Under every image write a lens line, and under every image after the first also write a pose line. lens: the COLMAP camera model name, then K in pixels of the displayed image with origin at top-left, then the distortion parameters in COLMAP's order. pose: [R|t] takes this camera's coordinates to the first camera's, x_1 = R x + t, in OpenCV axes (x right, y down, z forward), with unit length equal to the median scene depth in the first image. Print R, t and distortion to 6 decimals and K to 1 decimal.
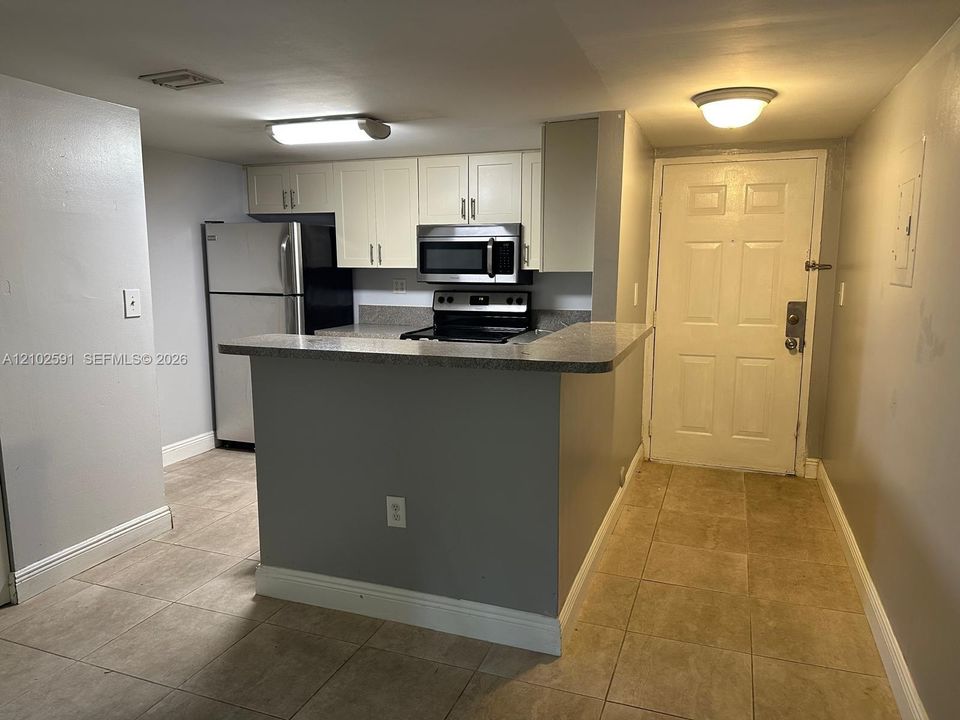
lens RADIAL K [[676.3, 0, 484.8], [0, 676.3, 367.4], [0, 0, 1]] dist [0.065644, -0.060211]
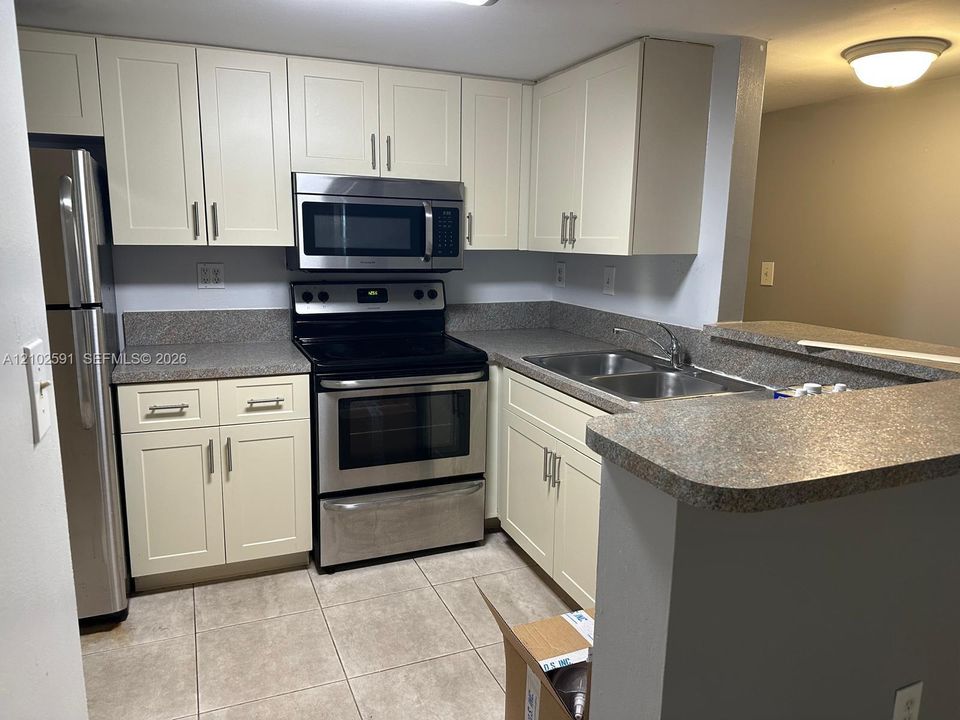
lens RADIAL K [[676.3, 0, 474.4], [0, 676.3, 374.6], [0, 0, 1]] dist [0.065644, -0.060211]
pose [[0.746936, -0.128335, 0.652394, -0.382211], [0.091512, 0.991701, 0.090307, -0.074600], [-0.658569, -0.007752, 0.752481, 0.444731]]
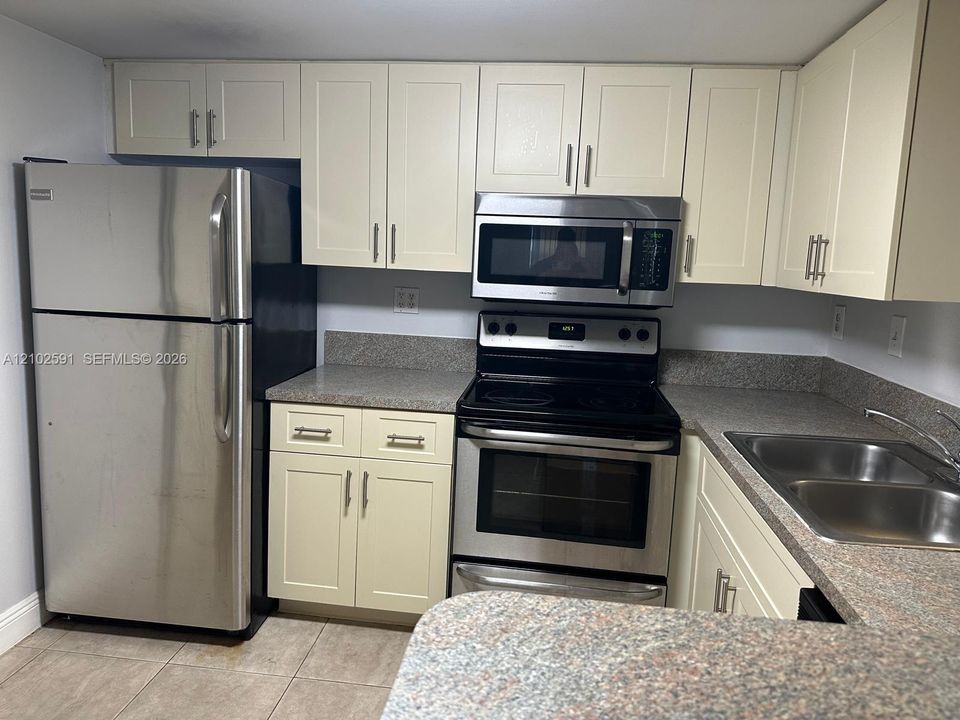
lens RADIAL K [[676.3, 0, 472.8], [0, 676.3, 357.5], [0, 0, 1]] dist [0.065644, -0.060211]
pose [[0.976046, 0.003891, 0.217530, -0.211789], [-0.003648, 0.999992, -0.001518, -0.077794], [-0.217535, 0.000688, 0.976052, 0.474550]]
